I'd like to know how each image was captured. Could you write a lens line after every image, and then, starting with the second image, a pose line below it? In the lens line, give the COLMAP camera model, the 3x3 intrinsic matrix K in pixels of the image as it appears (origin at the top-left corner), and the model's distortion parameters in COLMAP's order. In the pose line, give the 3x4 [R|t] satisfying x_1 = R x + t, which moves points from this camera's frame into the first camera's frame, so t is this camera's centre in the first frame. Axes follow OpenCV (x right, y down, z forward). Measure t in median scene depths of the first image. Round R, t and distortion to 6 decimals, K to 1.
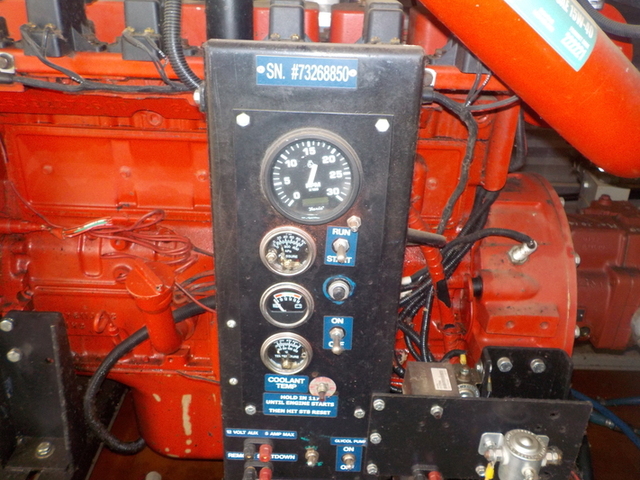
lens RADIAL K [[581.7, 0, 321.9], [0, 581.7, 236.9], [0, 0, 1]] dist [0.020482, -0.009953]
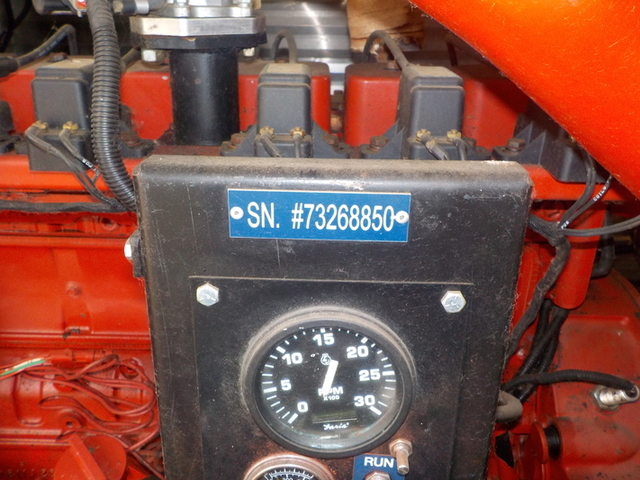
lens RADIAL K [[581.7, 0, 321.9], [0, 581.7, 236.9], [0, 0, 1]] dist [0.020482, -0.009953]
pose [[0.999870, -0.011508, -0.011273, -0.015497], [0.010850, 0.998327, -0.056792, -0.212060], [0.011908, 0.056662, 0.998322, 0.408363]]
